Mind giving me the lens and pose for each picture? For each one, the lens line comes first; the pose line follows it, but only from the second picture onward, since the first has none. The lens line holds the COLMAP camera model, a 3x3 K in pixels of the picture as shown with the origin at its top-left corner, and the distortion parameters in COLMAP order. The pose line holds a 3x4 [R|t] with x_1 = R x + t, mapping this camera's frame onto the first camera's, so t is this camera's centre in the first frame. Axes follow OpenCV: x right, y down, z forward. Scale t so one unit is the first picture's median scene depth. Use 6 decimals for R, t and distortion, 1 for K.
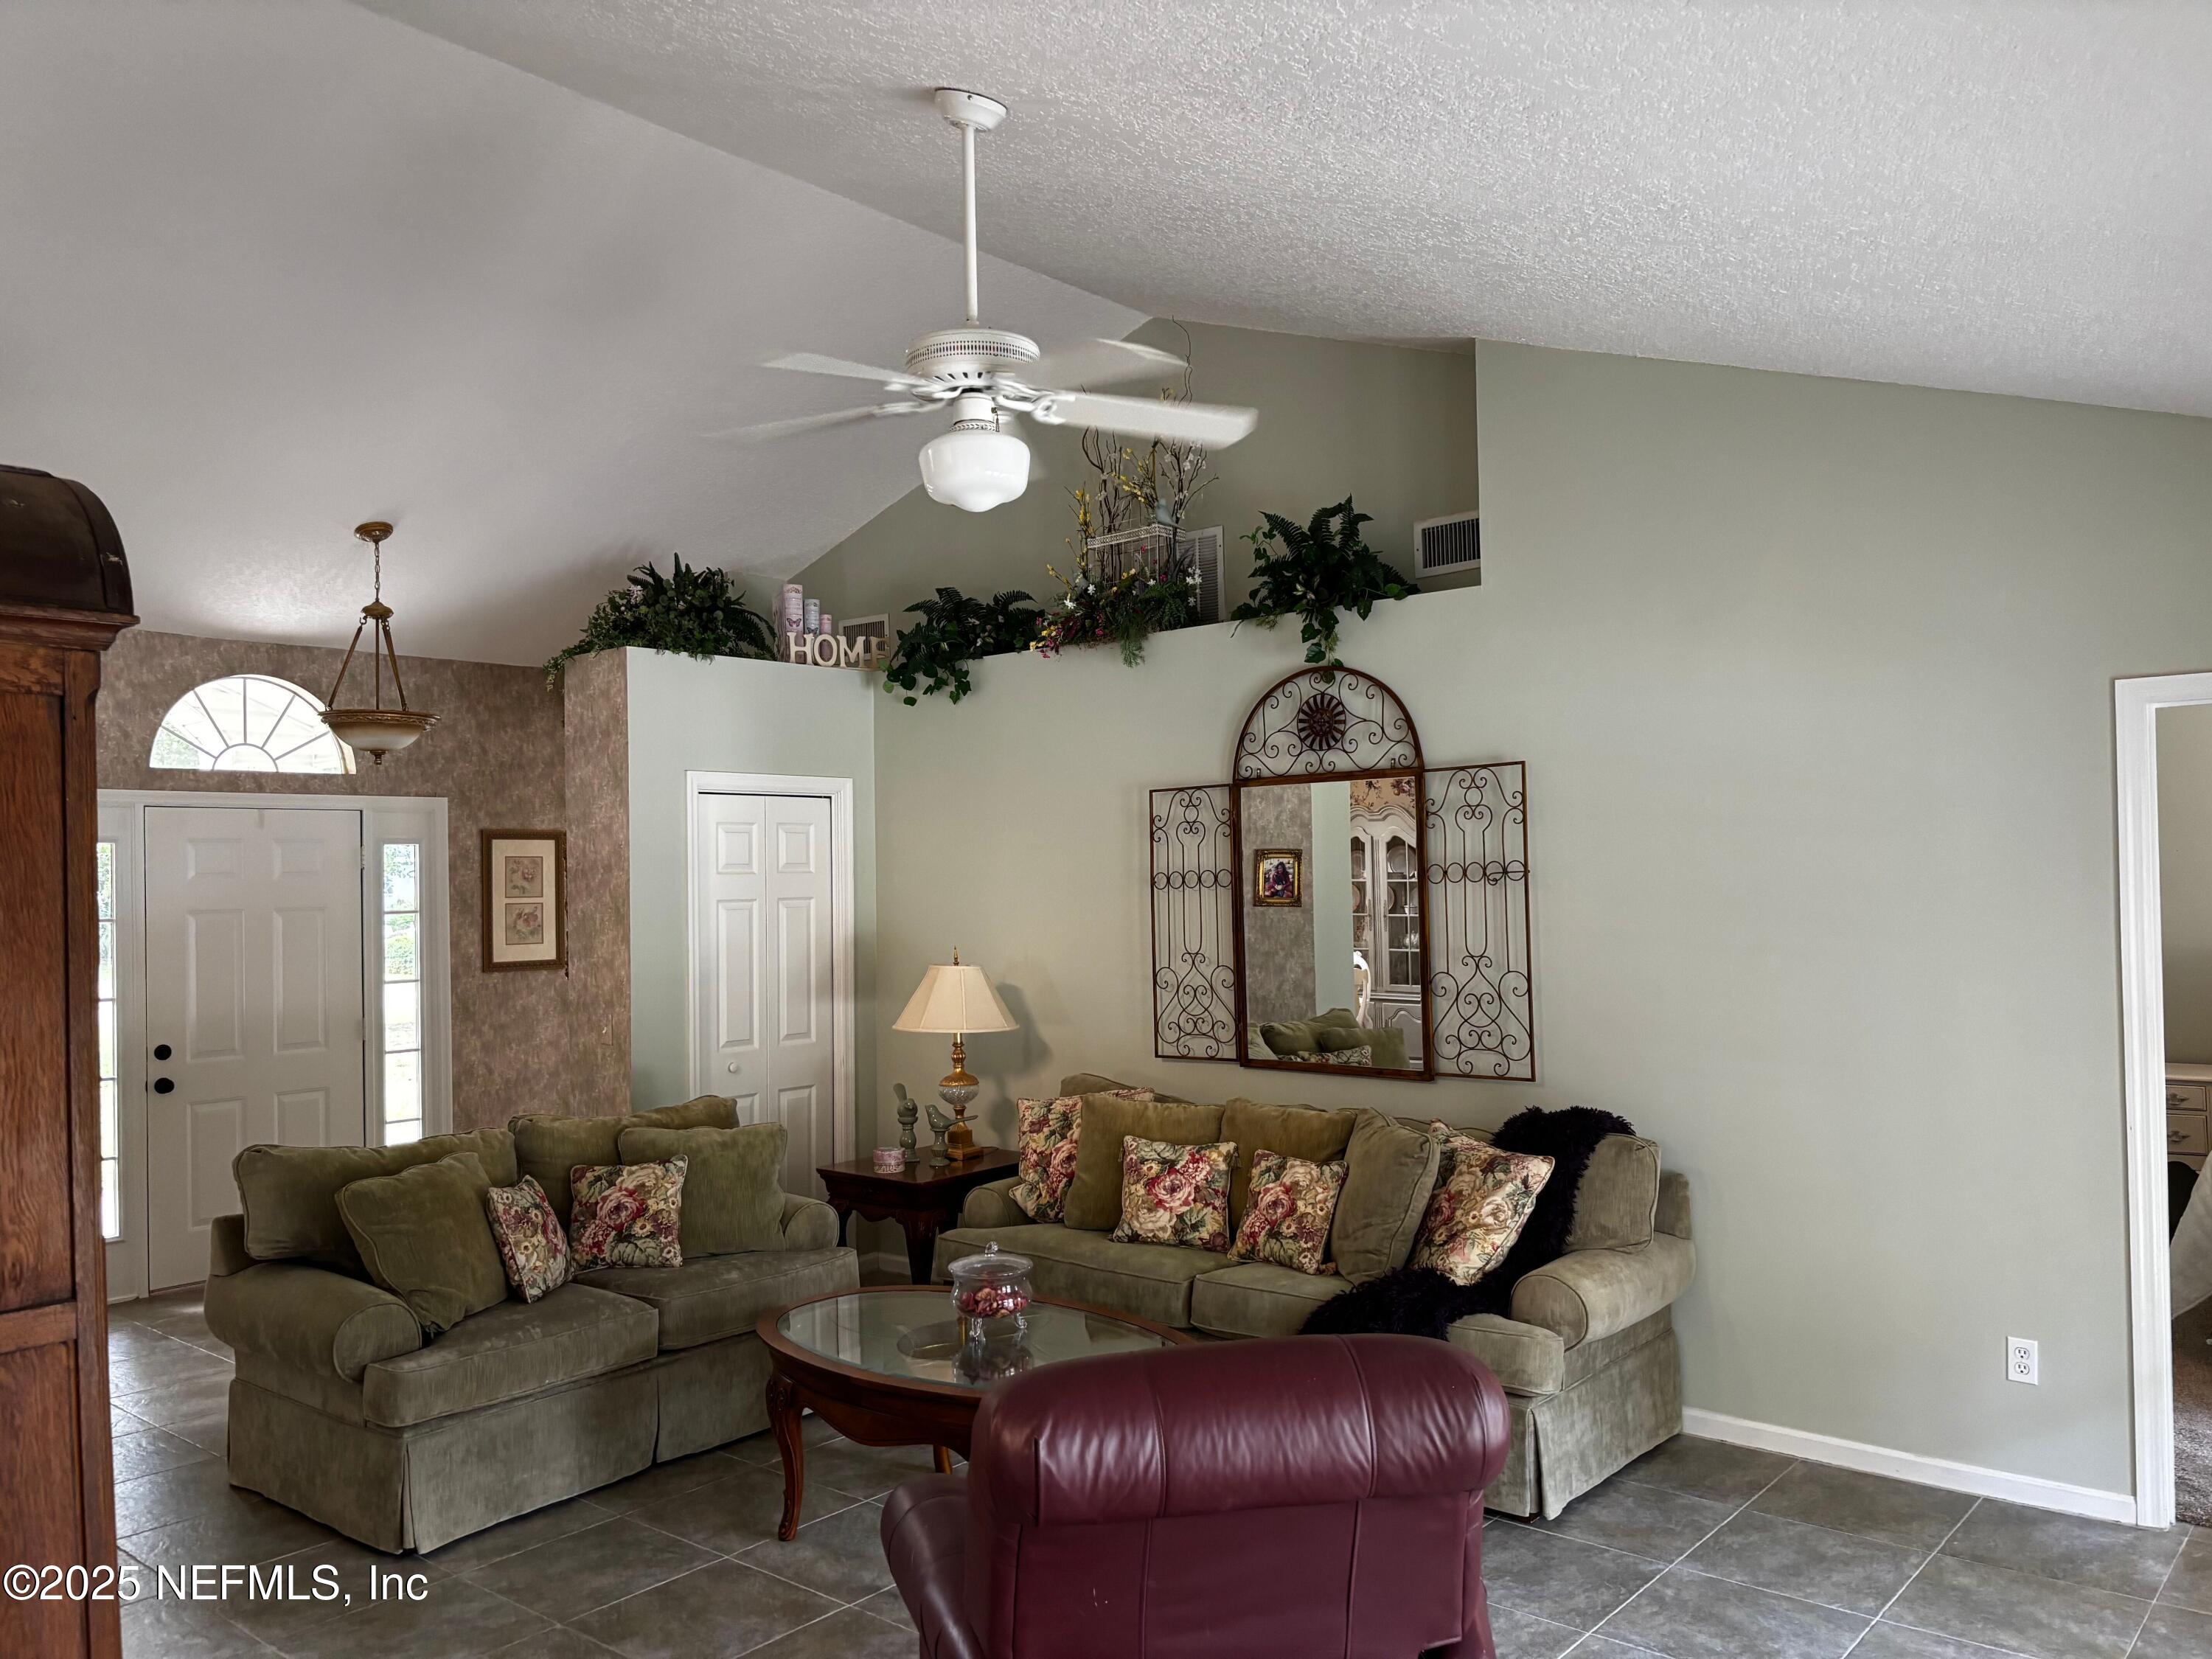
lens RADIAL K [[1670.9, 0, 1103.4], [0, 1670.9, 832.9], [0, 0, 1]] dist [0.031036, -0.035405]
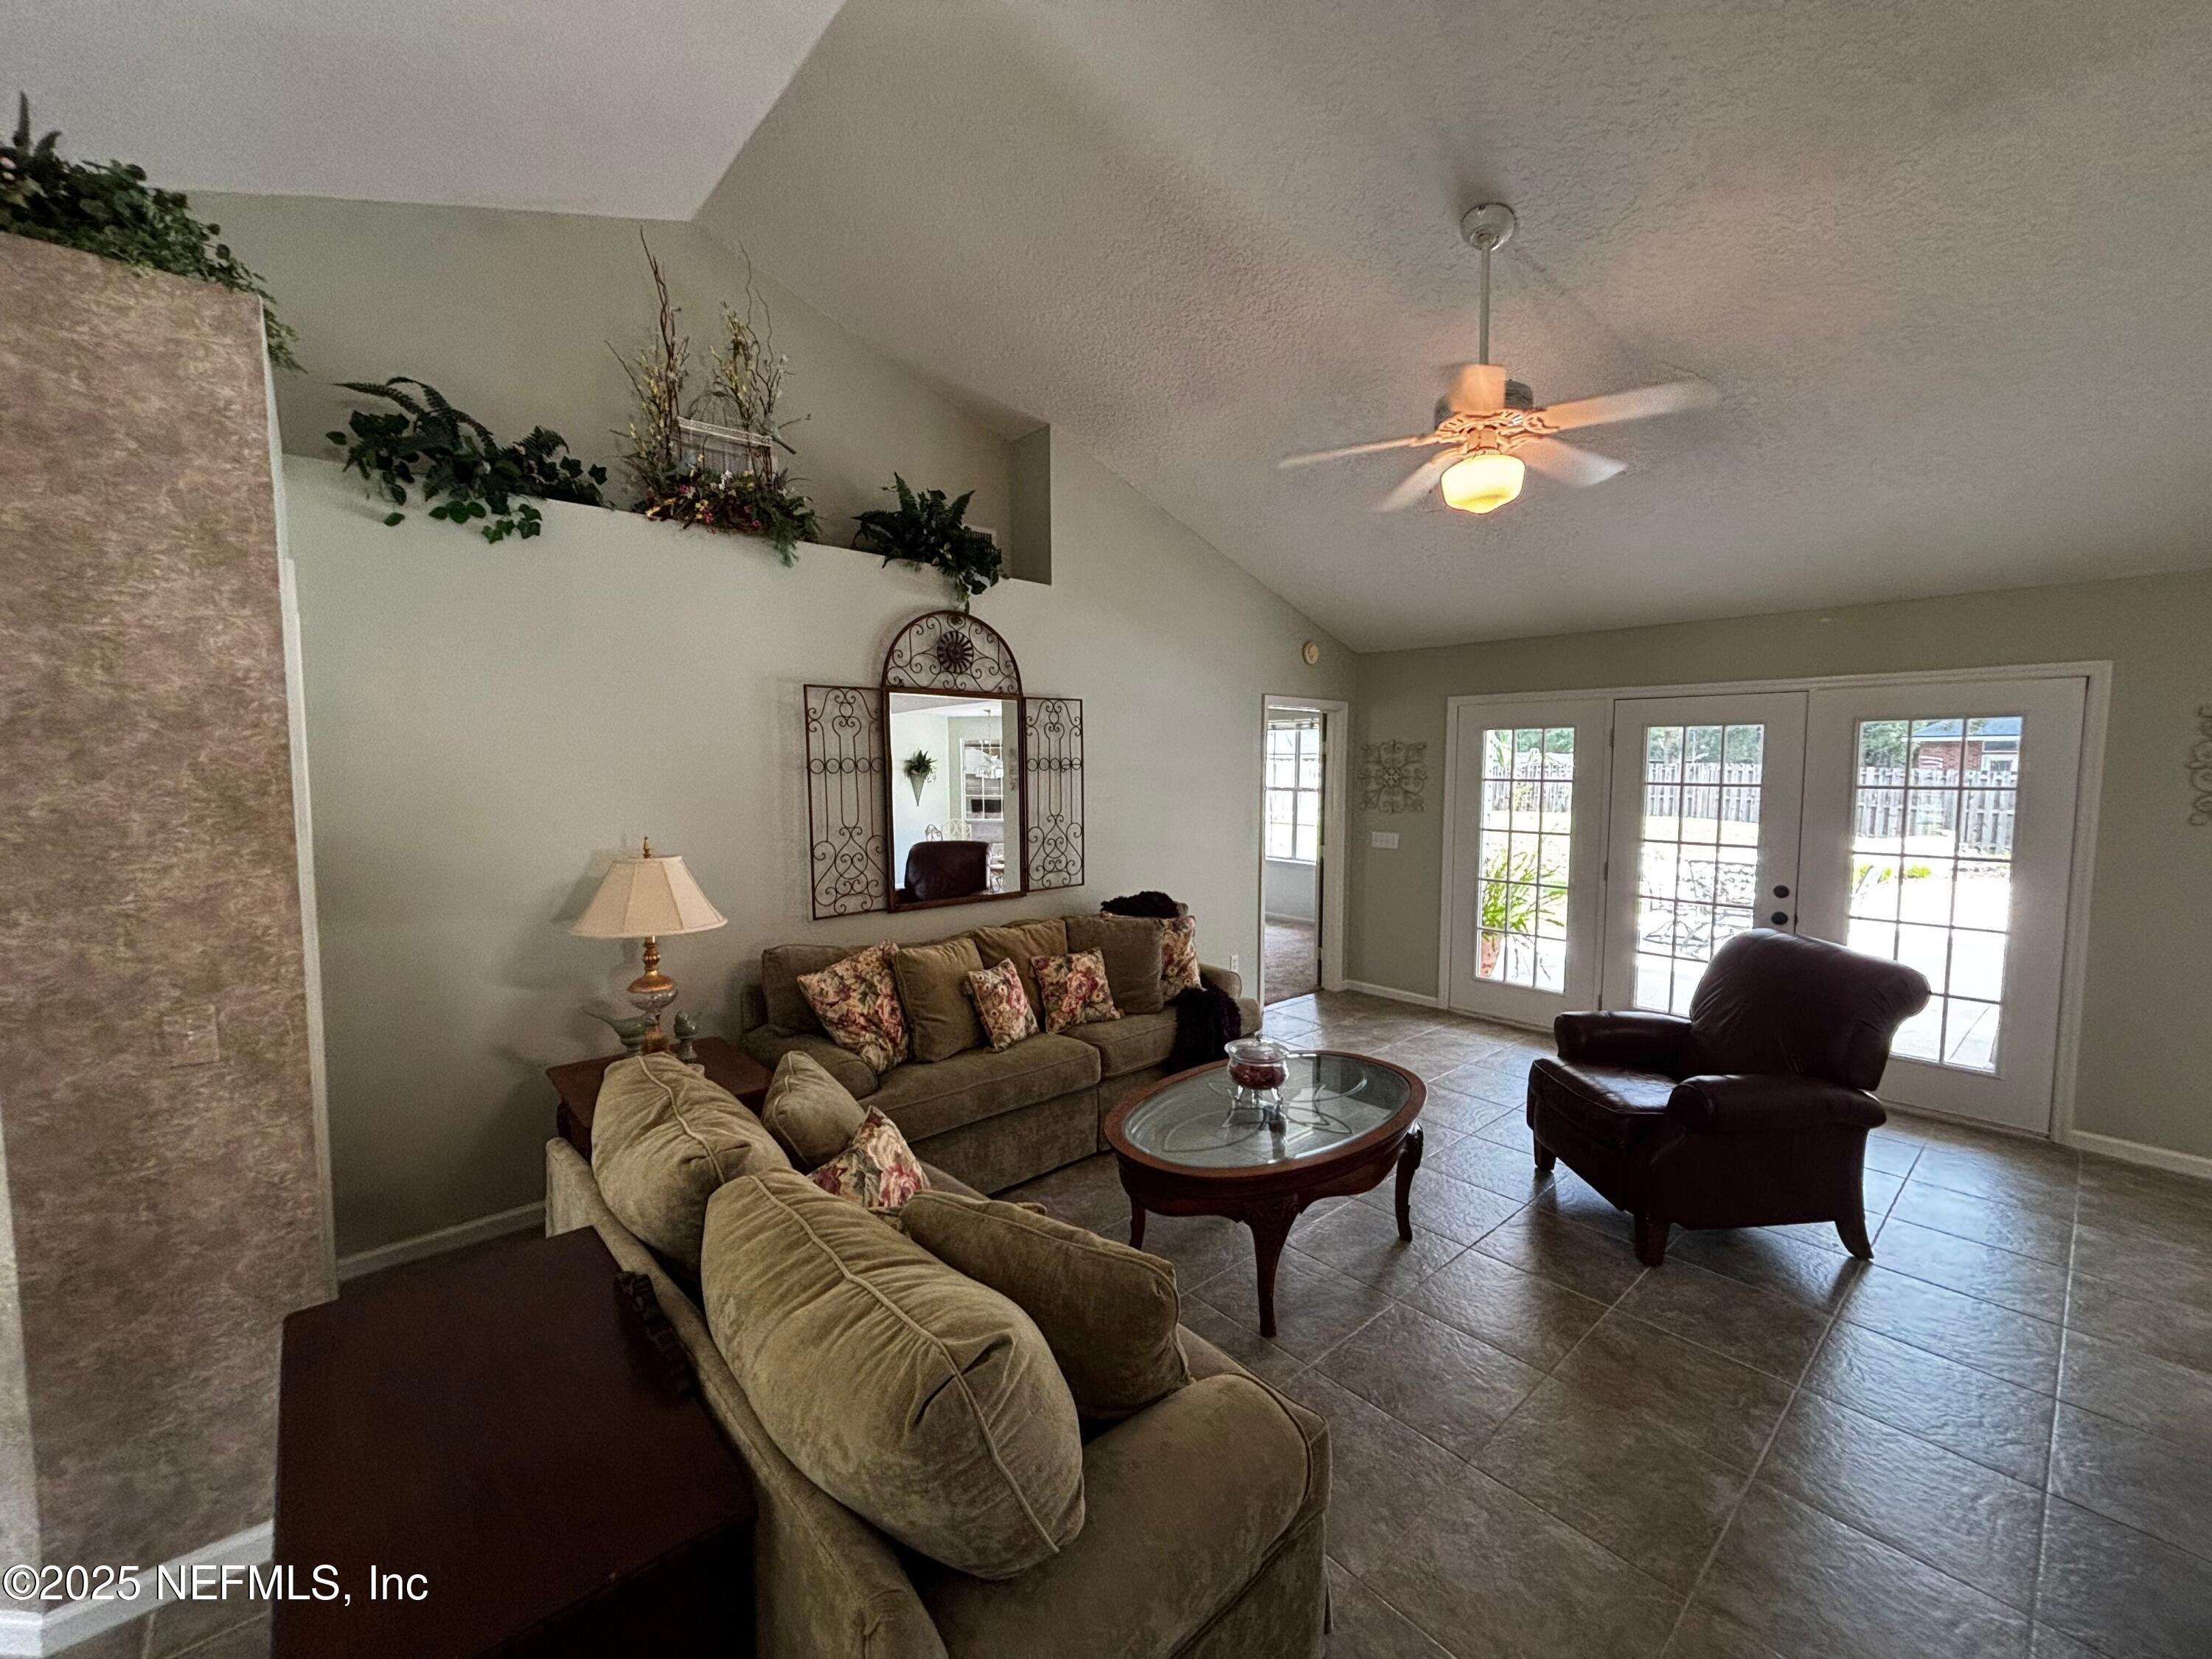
lens RADIAL K [[888.3, 0, 1096.0], [0, 888.3, 837.0], [0, 0, 1]] dist [0.001043, -0.000096]
pose [[0.130046, -0.059175, 0.989741, -0.583475], [-0.026900, 0.997639, 0.063182, 0.035387], [-0.991143, -0.034841, 0.128147, 0.780136]]
